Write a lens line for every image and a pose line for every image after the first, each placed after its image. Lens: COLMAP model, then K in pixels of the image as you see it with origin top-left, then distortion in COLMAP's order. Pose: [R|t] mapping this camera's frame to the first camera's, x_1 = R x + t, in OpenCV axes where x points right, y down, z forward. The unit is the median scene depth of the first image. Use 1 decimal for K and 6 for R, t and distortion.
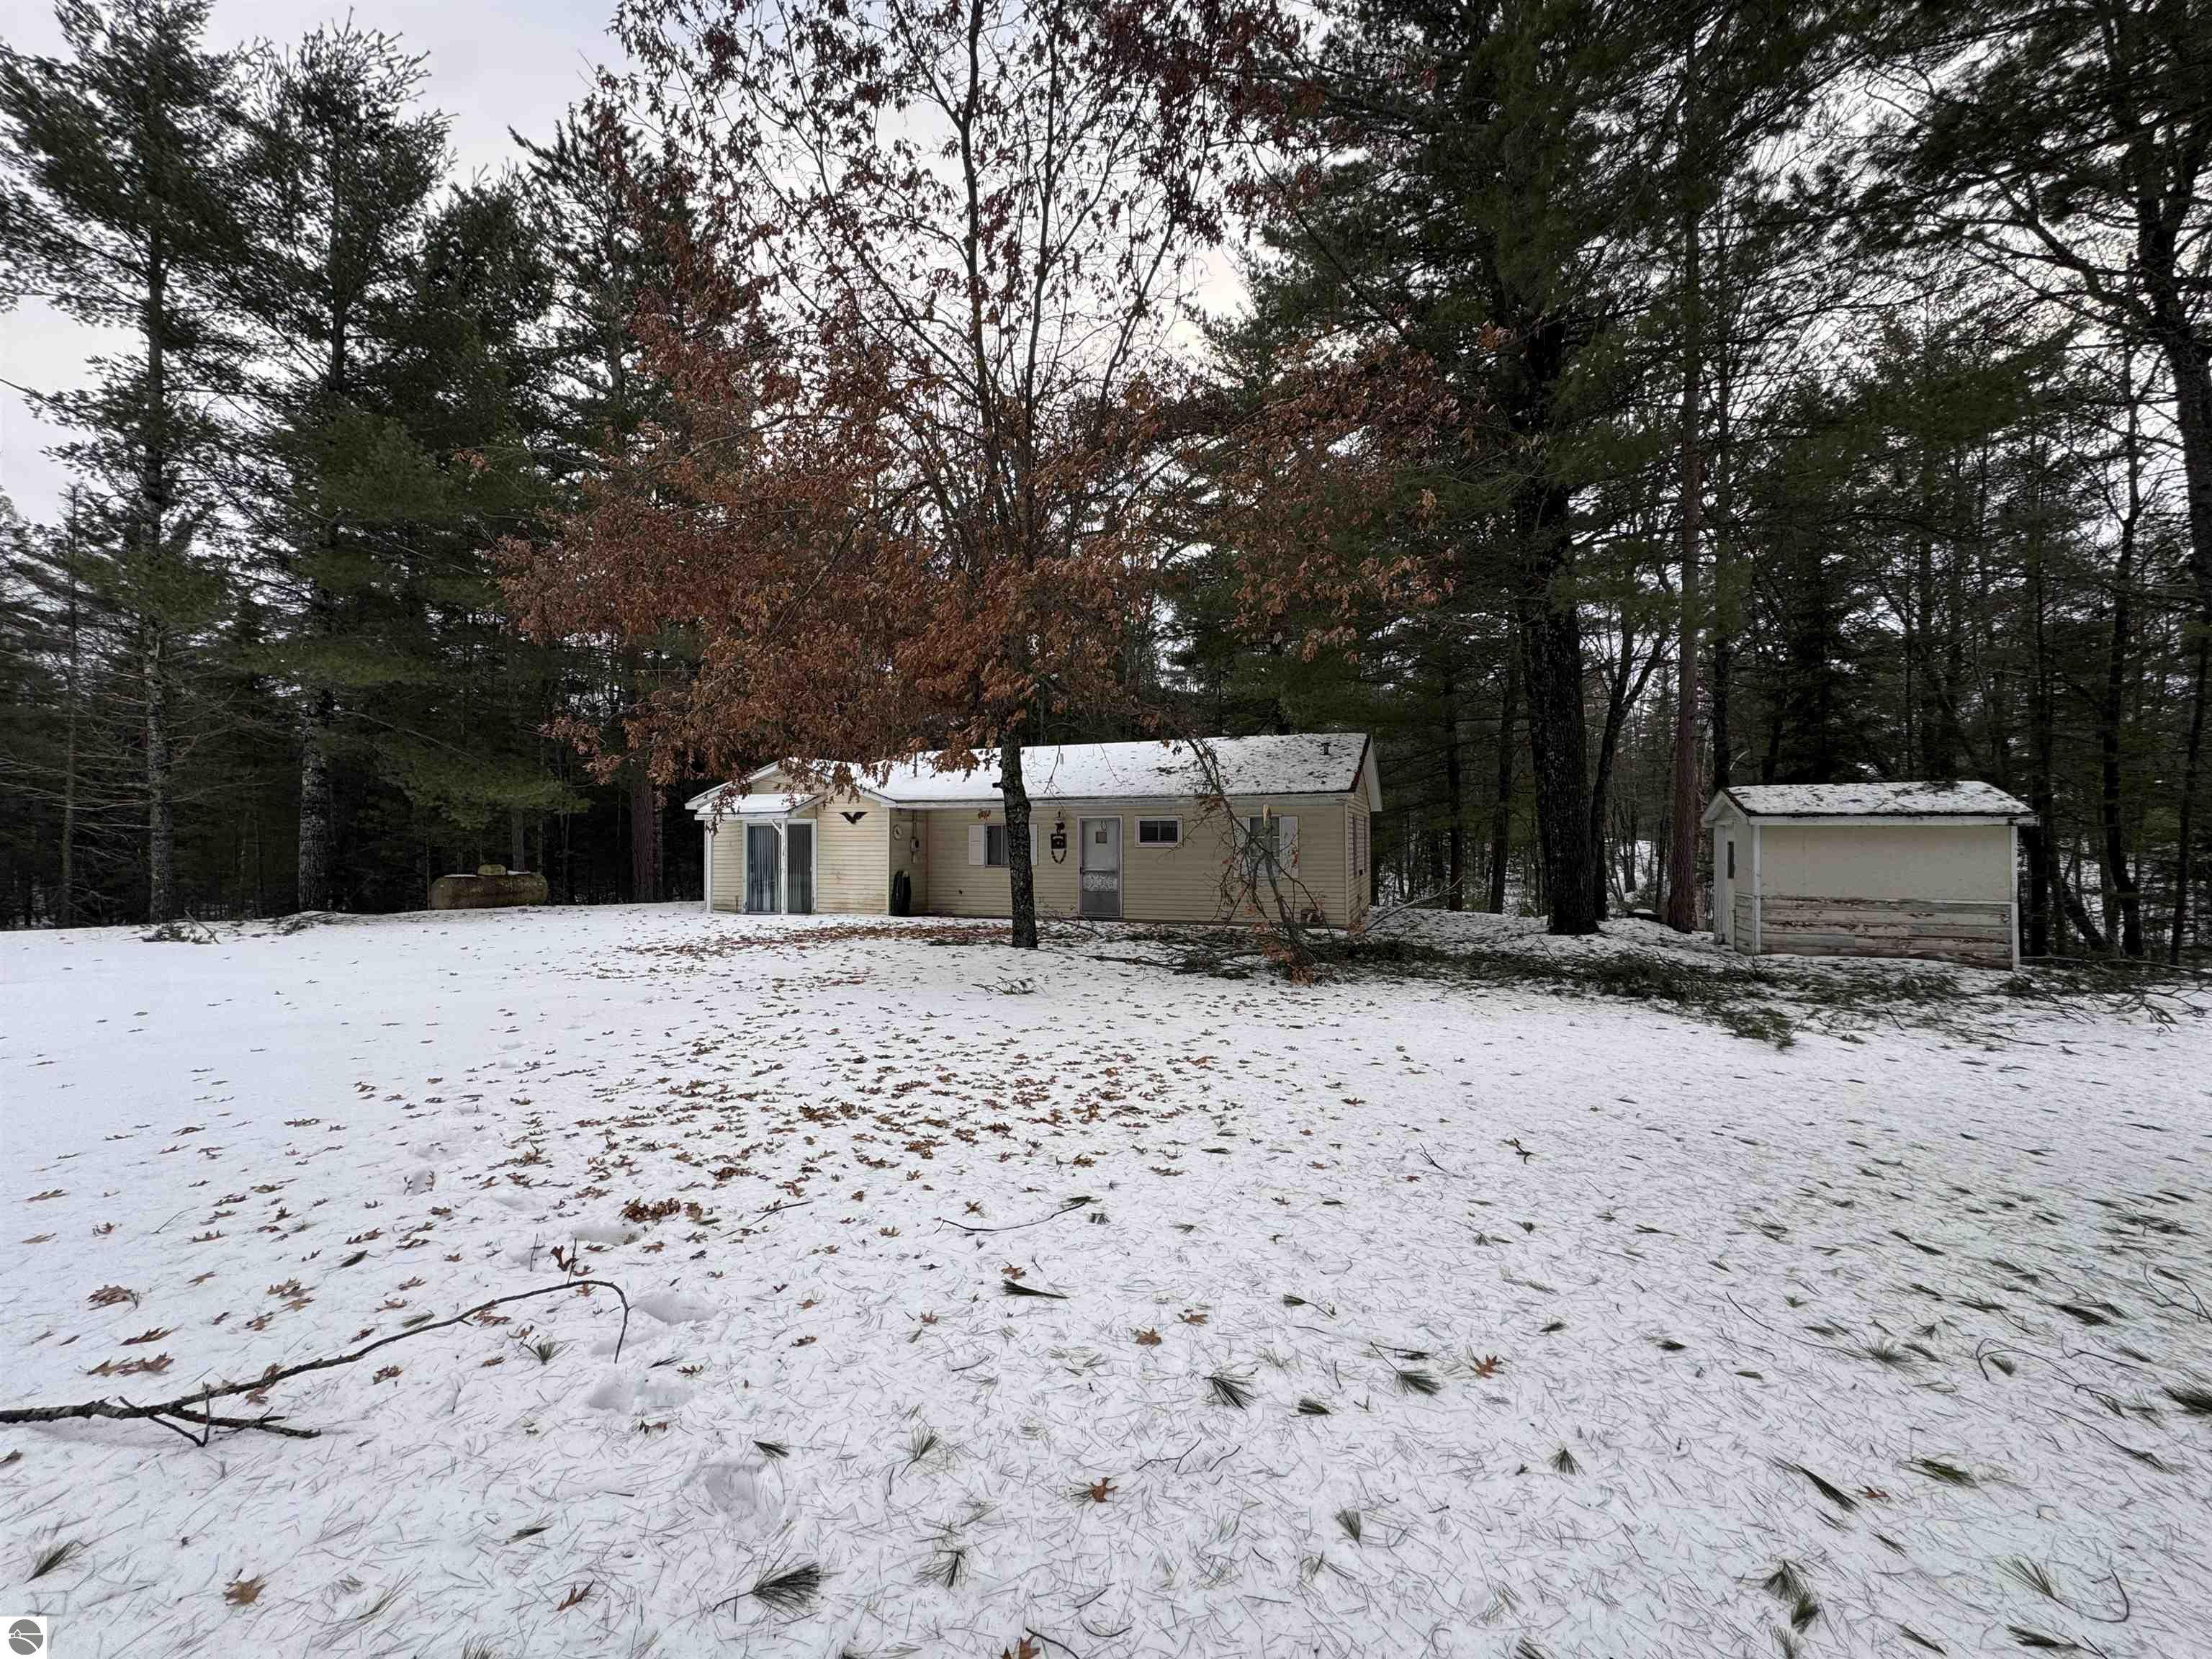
lens RADIAL K [[876.4, 0, 1104.9], [0, 876.4, 828.2], [0, 0, 1]] dist [-0.002337, 0.000327]
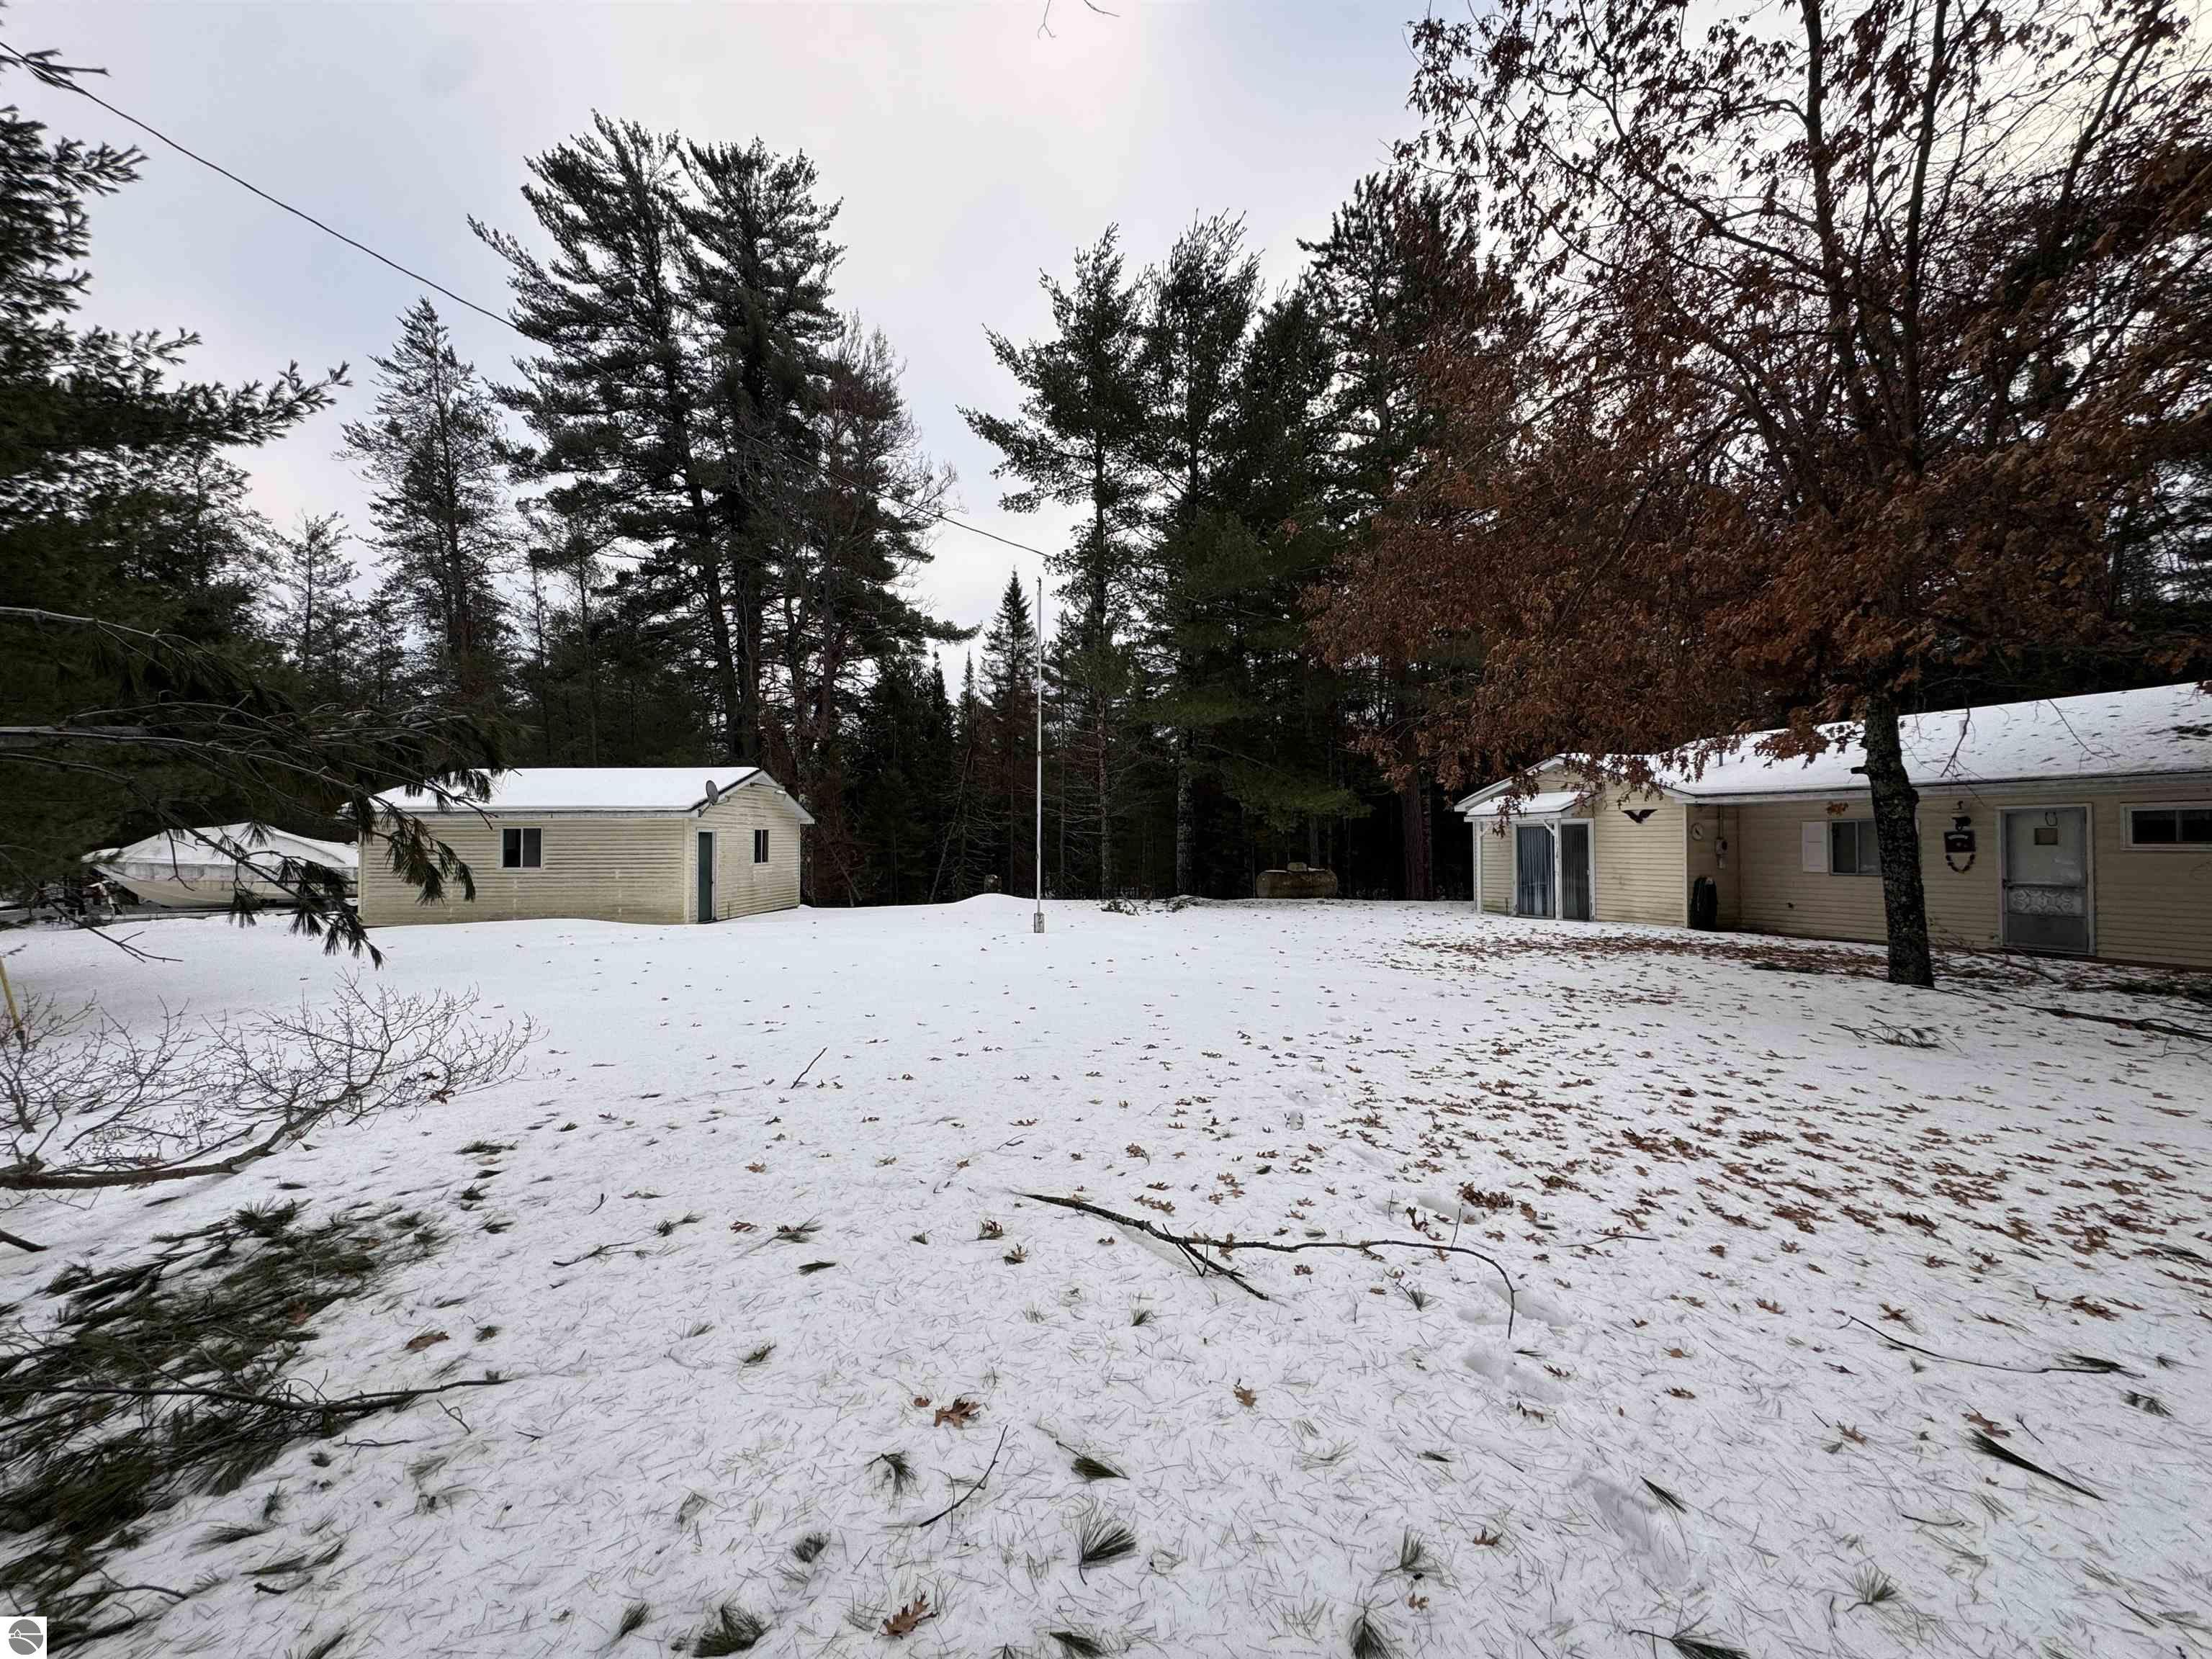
lens RADIAL K [[876.4, 0, 1104.9], [0, 876.4, 828.2], [0, 0, 1]] dist [-0.002337, 0.000327]
pose [[0.685714, -0.013402, -0.727748, -0.016787], [0.012782, 0.999898, -0.006369, -0.001482], [0.727759, -0.004935, 0.685815, -0.012982]]
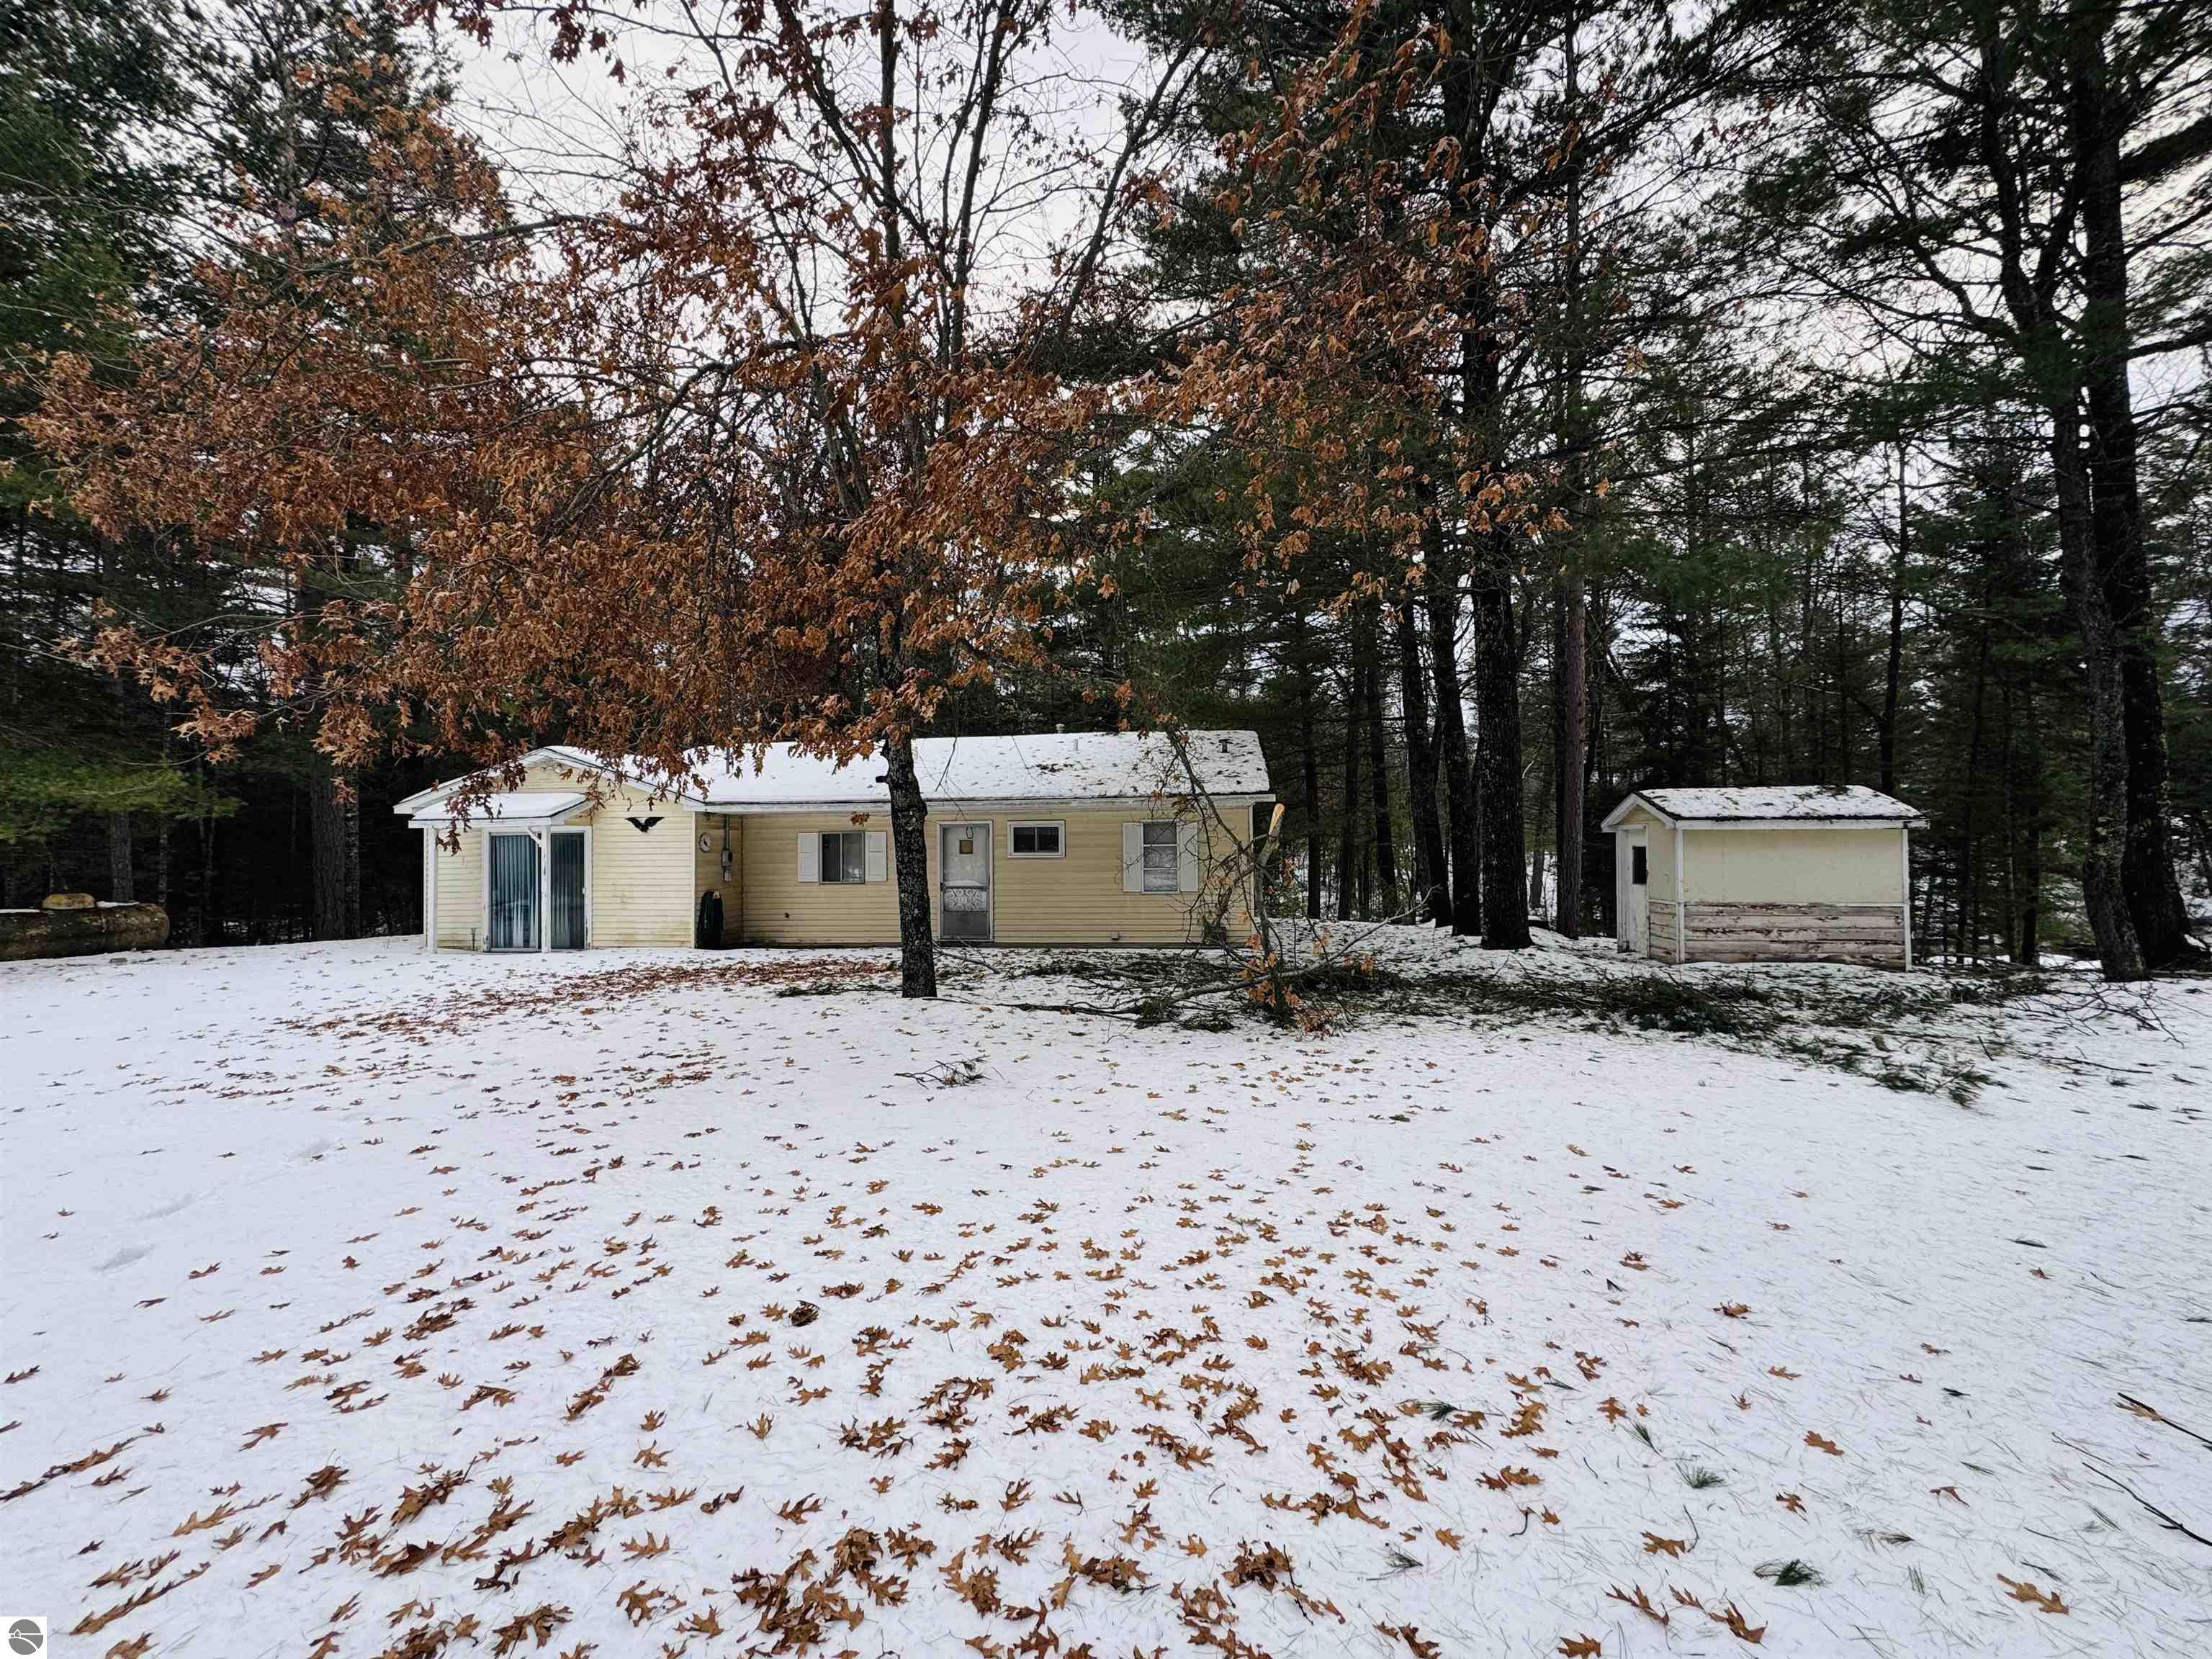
lens RADIAL K [[878.6, 0, 1105.5], [0, 878.6, 826.3], [0, 0, 1]] dist [-0.002761, 0.000367]
pose [[0.972869, -0.002934, 0.231337, -0.104312], [0.005120, 0.999948, -0.008848, -0.001669], [-0.231299, 0.009792, 0.972833, 0.219703]]
